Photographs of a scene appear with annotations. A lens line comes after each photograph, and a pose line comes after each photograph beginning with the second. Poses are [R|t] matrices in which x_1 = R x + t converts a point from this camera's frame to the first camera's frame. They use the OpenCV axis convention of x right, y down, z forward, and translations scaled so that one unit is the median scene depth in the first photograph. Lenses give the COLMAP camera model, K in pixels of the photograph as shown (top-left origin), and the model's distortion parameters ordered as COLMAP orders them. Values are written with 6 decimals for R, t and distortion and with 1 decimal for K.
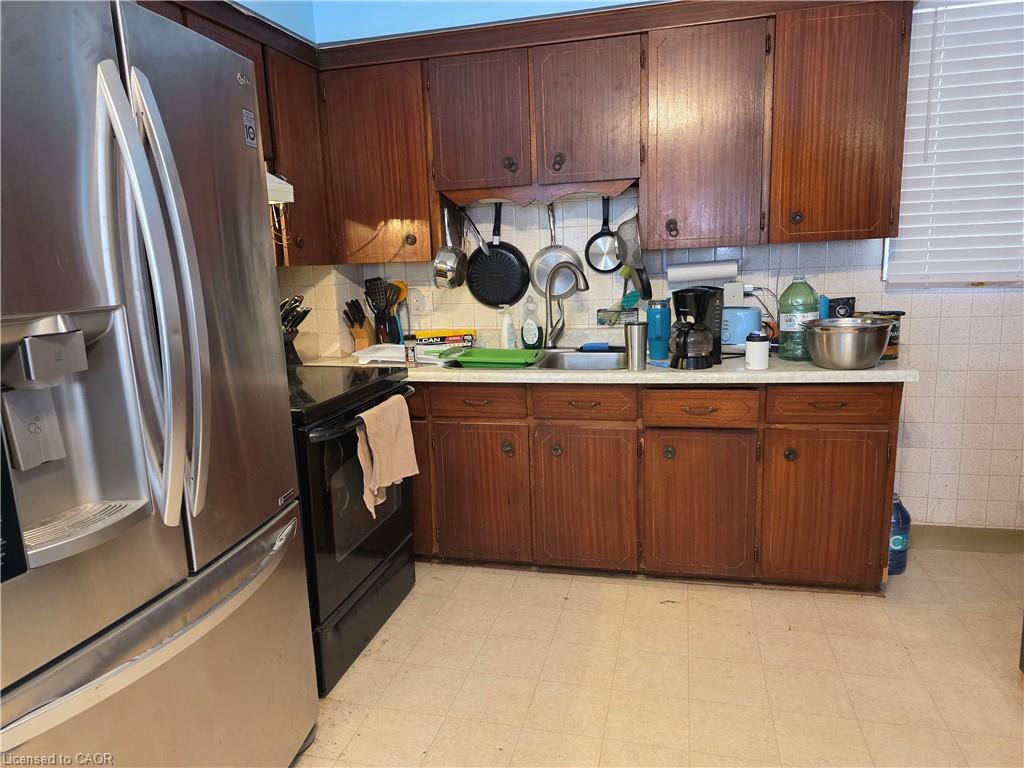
lens RADIAL K [[689.5, 0, 503.3], [0, 689.5, 383.2], [0, 0, 1]] dist [0.070623, -0.060579]
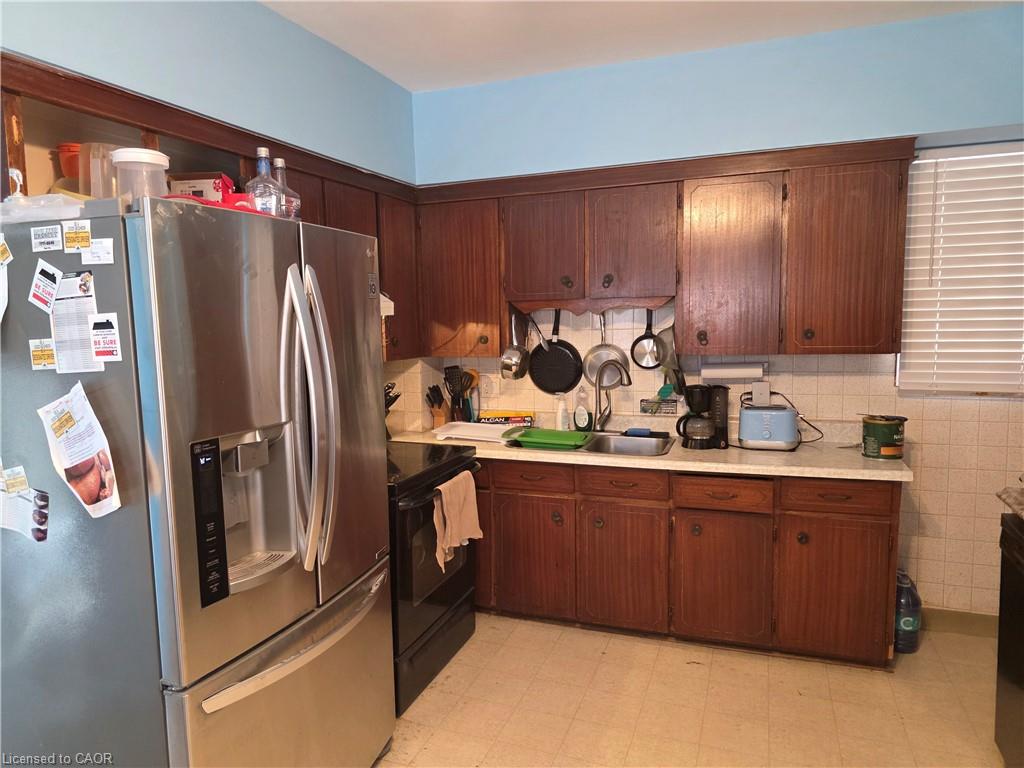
lens RADIAL K [[689.5, 0, 503.3], [0, 689.5, 383.2], [0, 0, 1]] dist [0.070623, -0.060579]
pose [[0.994204, 0.032151, -0.102588, 0.029070], [-0.040032, 0.996326, -0.075708, -0.043369], [0.099777, 0.079376, 0.991839, -0.202528]]
